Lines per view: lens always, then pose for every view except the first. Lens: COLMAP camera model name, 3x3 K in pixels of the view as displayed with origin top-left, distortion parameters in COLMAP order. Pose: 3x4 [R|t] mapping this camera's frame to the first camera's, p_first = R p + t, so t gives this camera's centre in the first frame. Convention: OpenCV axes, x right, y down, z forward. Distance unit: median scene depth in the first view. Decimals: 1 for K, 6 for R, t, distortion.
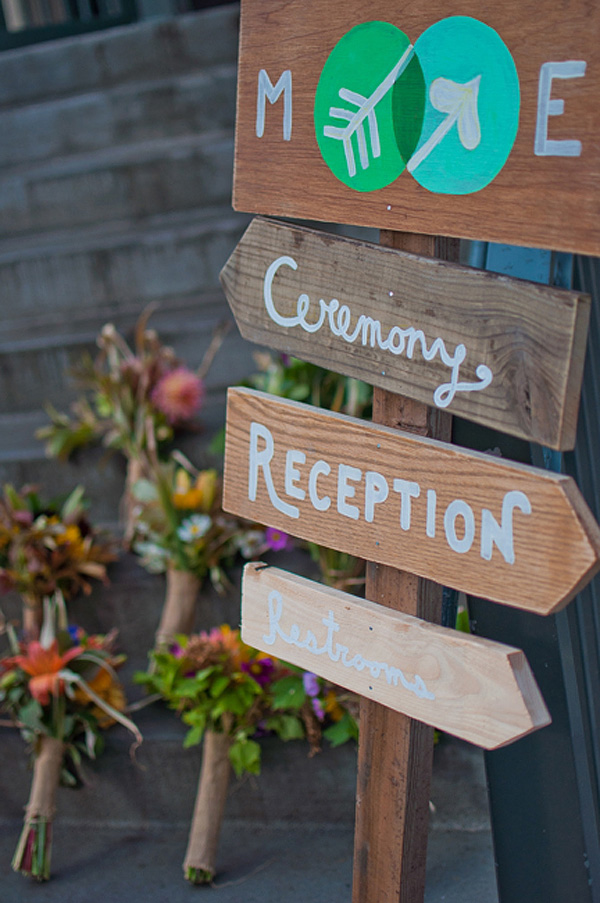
lens RADIAL K [[1375.0, 0, 299.6], [0, 1375.0, 451.1], [0, 0, 1]] dist [-0.144015, 0.000000]
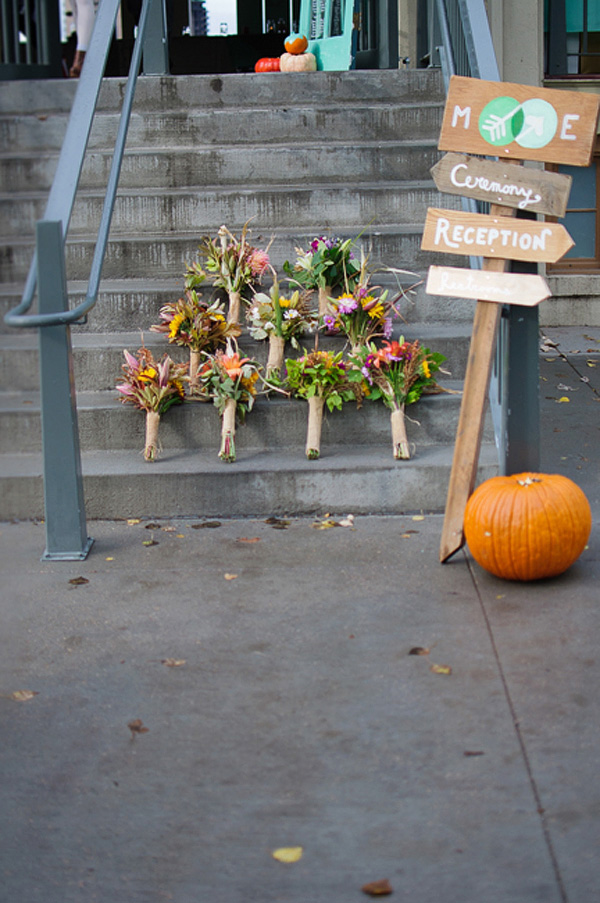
lens RADIAL K [[1375.0, 0, 300.0], [0, 1375.0, 451.2], [0, 0, 1]] dist [-0.144015, 0.000000]
pose [[0.946133, 0.080263, 0.313672, -1.372735], [-0.058870, 0.995283, -0.077105, 0.827143], [-0.318381, 0.054486, 0.946396, -1.931395]]
